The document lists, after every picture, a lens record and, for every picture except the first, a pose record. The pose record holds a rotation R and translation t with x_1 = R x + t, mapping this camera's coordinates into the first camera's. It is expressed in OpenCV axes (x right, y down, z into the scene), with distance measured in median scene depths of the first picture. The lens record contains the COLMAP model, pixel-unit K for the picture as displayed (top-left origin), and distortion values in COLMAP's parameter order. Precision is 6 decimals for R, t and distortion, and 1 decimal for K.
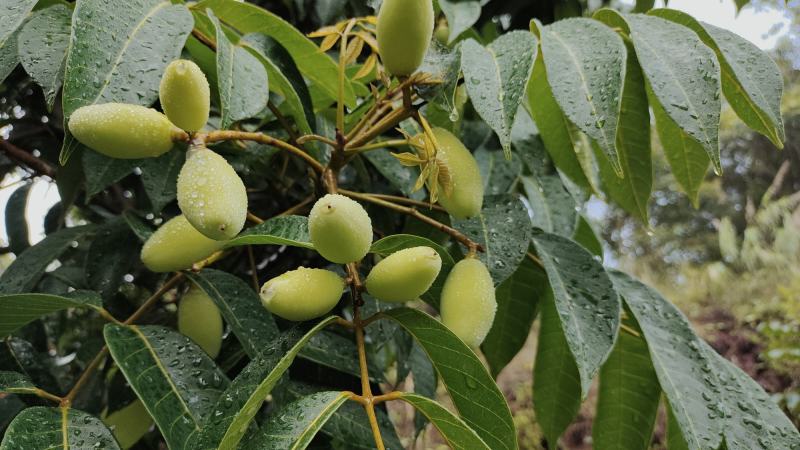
lens RADIAL K [[562.7, 0, 399.1], [0, 562.7, 262.5], [0, 0, 1]] dist [0.004177, -0.004040]
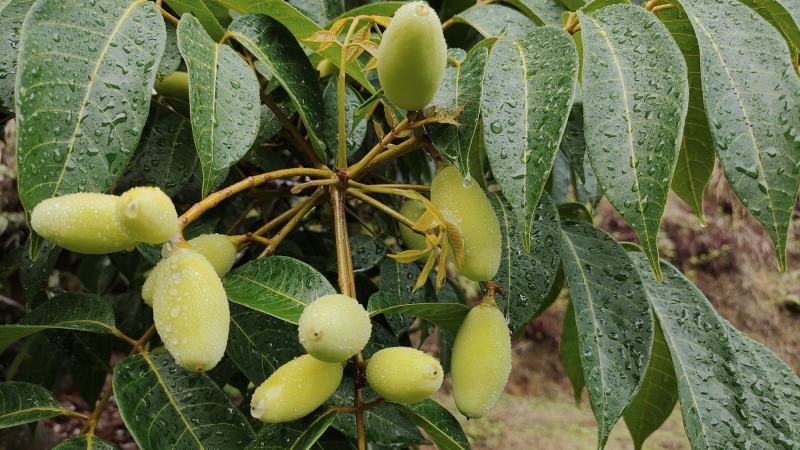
lens RADIAL K [[562.7, 0, 399.1], [0, 562.7, 262.5], [0, 0, 1]] dist [0.004177, -0.004040]
pose [[0.996643, 0.016616, -0.080164, 0.060182], [0.005421, 0.963643, 0.267138, -0.342596], [0.081688, -0.266675, 0.960318, 0.133900]]
